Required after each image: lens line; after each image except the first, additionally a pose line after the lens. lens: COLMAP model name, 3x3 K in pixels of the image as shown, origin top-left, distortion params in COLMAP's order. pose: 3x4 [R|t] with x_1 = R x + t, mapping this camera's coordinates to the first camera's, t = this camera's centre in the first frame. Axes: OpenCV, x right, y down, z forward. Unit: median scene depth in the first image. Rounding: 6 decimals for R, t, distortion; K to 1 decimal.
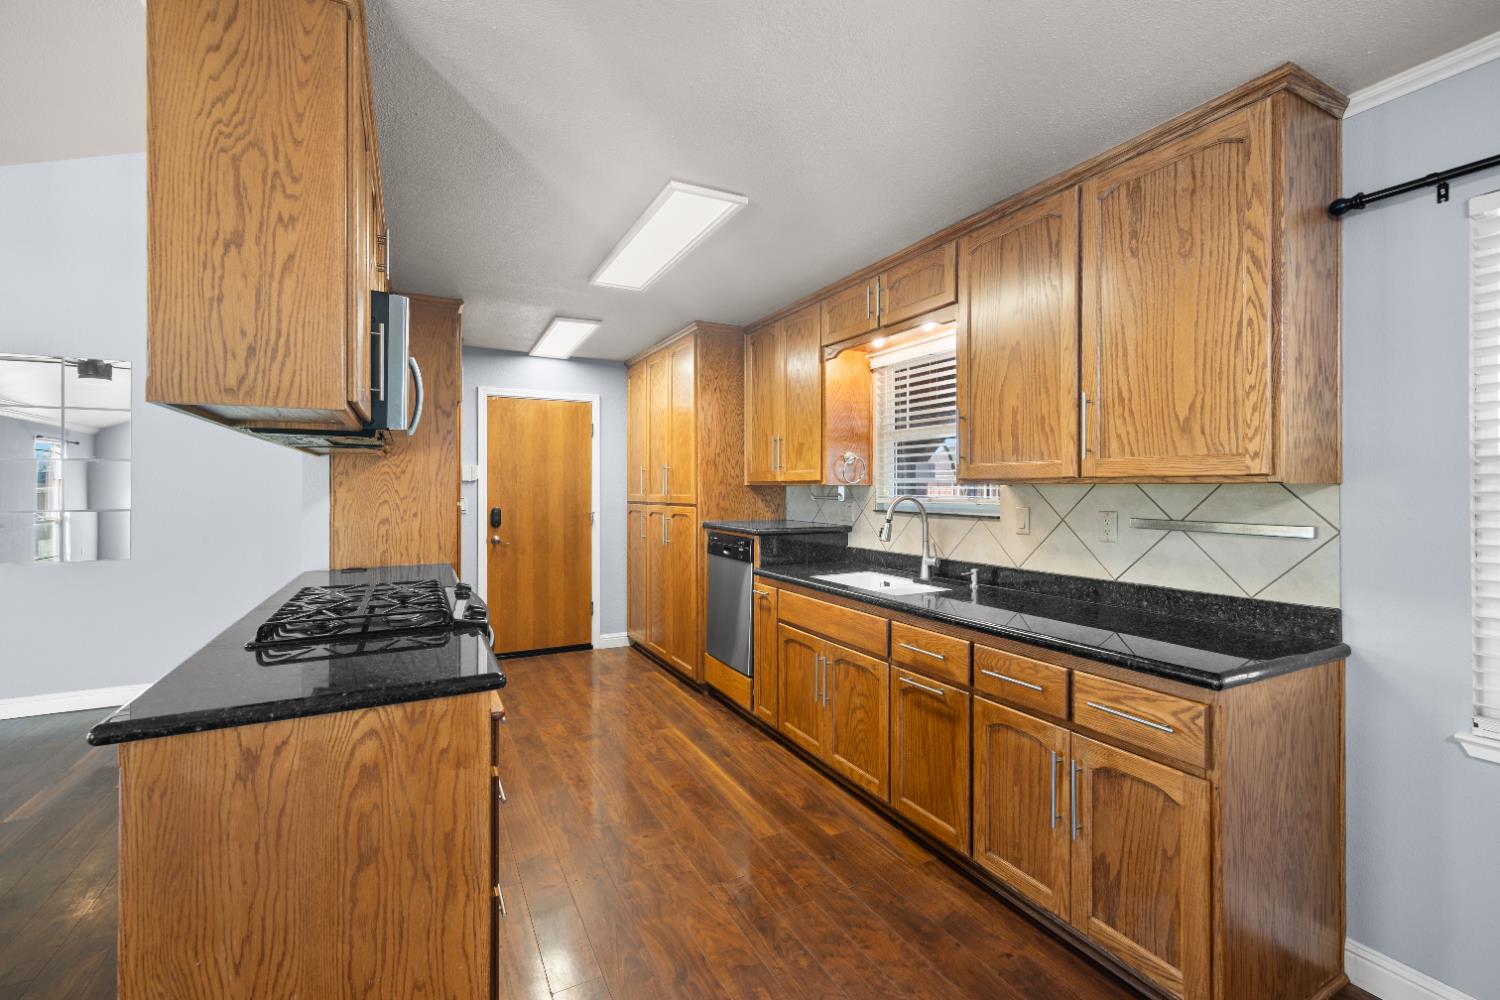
lens RADIAL K [[644.0, 0, 754.9], [0, 644.0, 485.6], [0, 0, 1]] dist [0.001888, 0.000124]
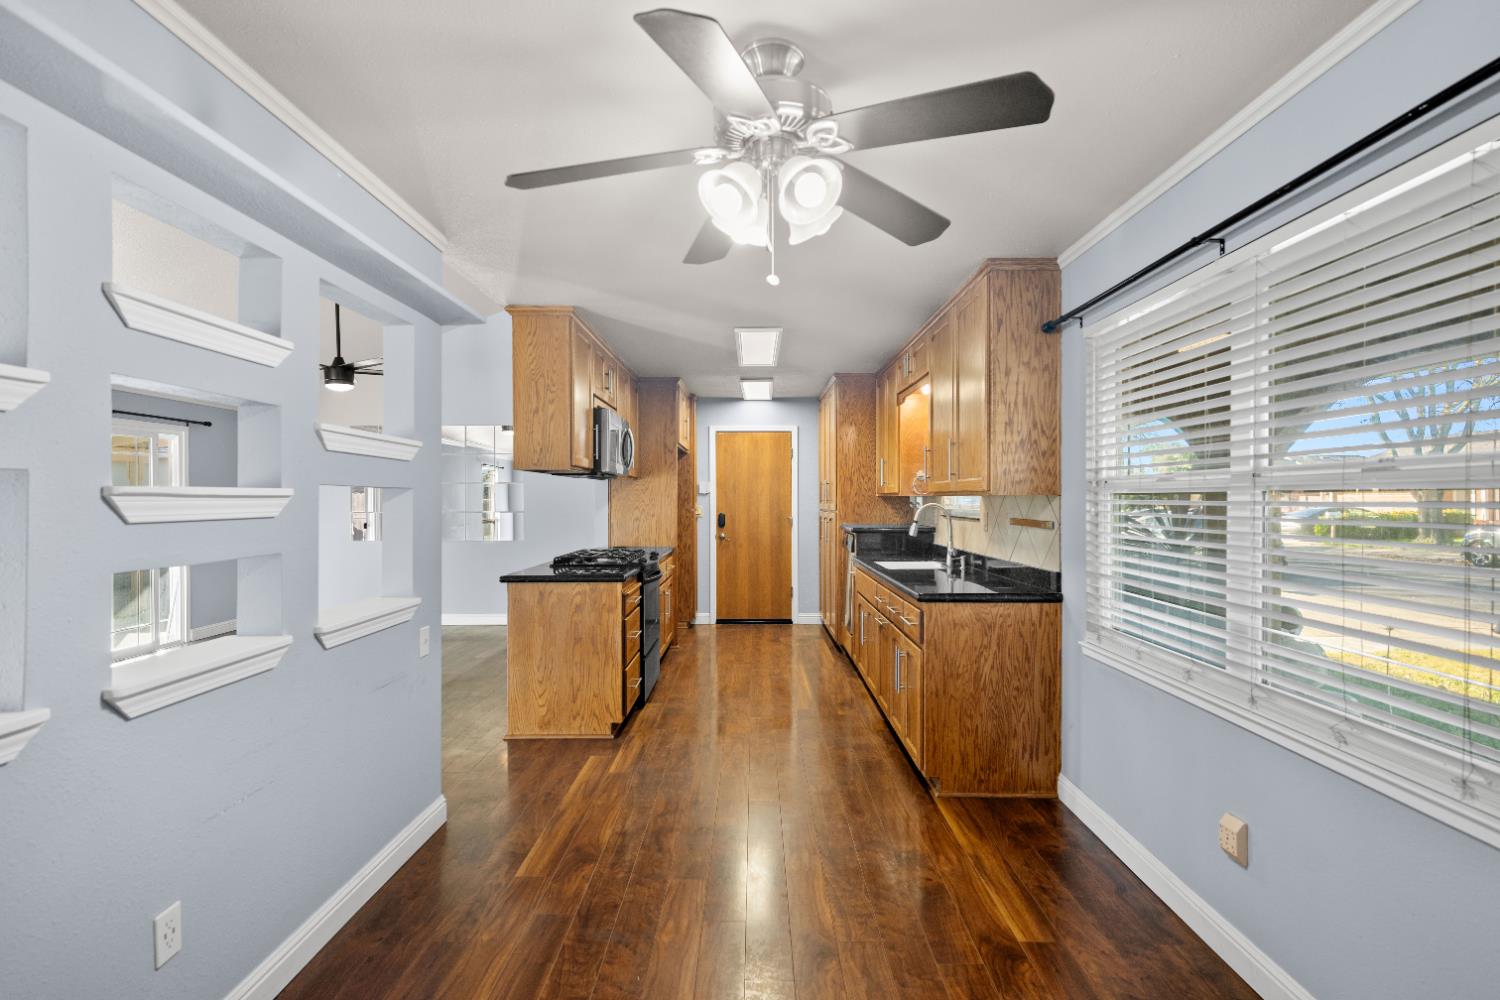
lens RADIAL K [[740.7, 0, 747.5], [0, 740.7, 503.1], [0, 0, 1]] dist [0.001801, 0.000185]
pose [[0.880054, 0.000244, -0.474873, 0.588588], [0.004566, 0.999949, 0.008976, -0.001326], [0.474851, -0.010068, 0.880009, -0.539347]]
